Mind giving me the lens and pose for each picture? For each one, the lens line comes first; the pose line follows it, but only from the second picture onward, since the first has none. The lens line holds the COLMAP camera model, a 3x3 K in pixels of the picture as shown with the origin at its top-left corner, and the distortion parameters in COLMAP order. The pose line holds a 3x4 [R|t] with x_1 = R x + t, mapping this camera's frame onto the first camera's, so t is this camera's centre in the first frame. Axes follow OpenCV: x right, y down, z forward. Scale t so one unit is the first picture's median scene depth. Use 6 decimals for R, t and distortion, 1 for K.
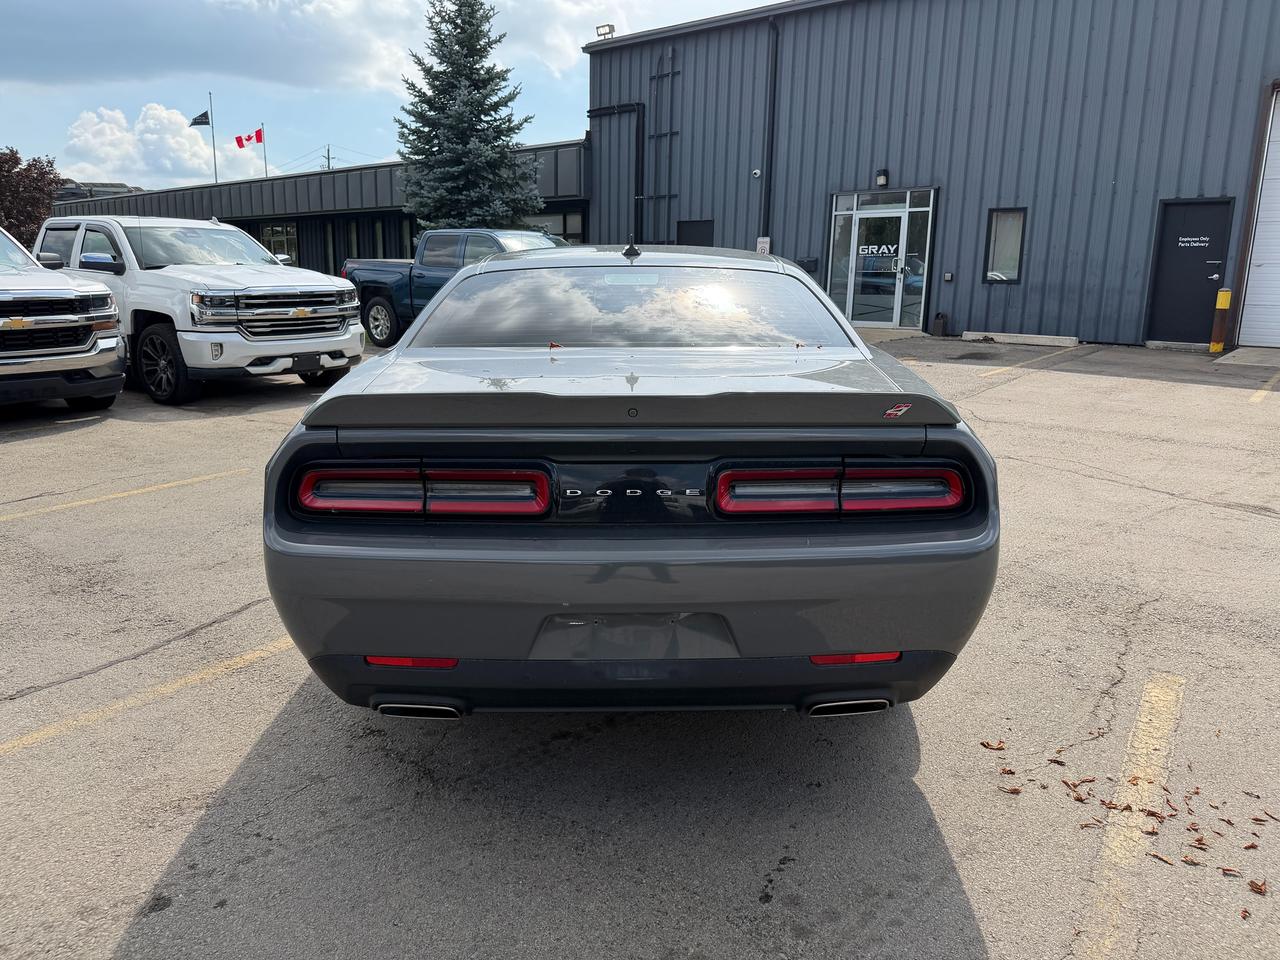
lens RADIAL K [[912.3, 0, 640.0], [0, 912.3, 480.0], [0, 0, 1]] dist [0.022016, -0.021898]
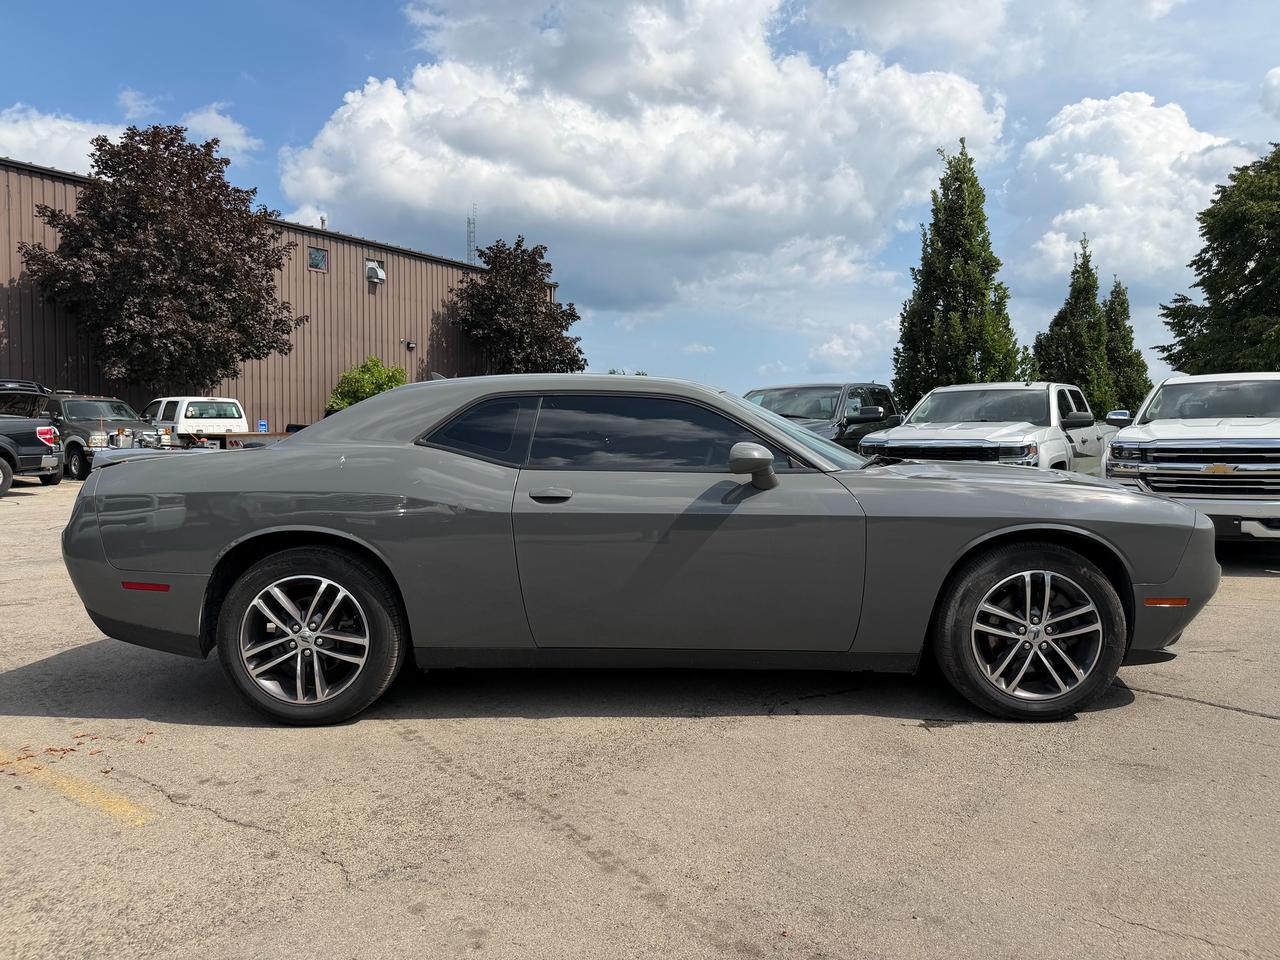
lens RADIAL K [[870.2, 0, 640.0], [0, 870.2, 480.0], [0, 0, 1]] dist [0.007409, -0.006423]
pose [[-0.032657, 0.039810, -0.998673, 0.263661], [-0.220147, 0.974380, 0.046041, -0.061804], [0.974920, 0.221359, -0.023056, 0.333817]]
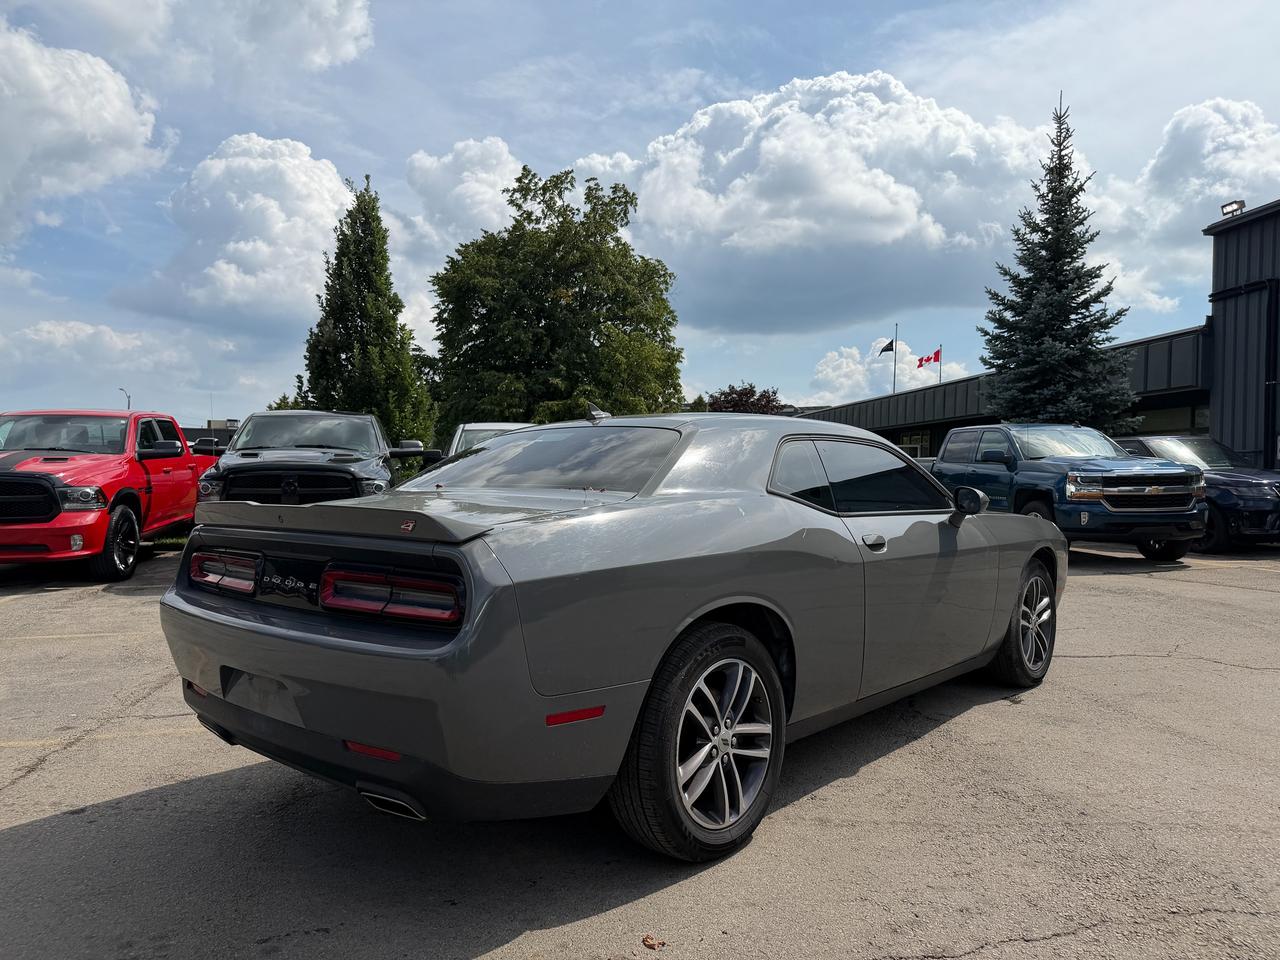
lens RADIAL K [[912.3, 0, 640.0], [0, 912.3, 480.0], [0, 0, 1]] dist [0.022016, -0.021898]
pose [[0.752396, 0.000504, -0.658710, 0.126584], [-0.147045, 0.974894, -0.167213, 0.001419], [0.642088, 0.222670, 0.733581, 0.037588]]
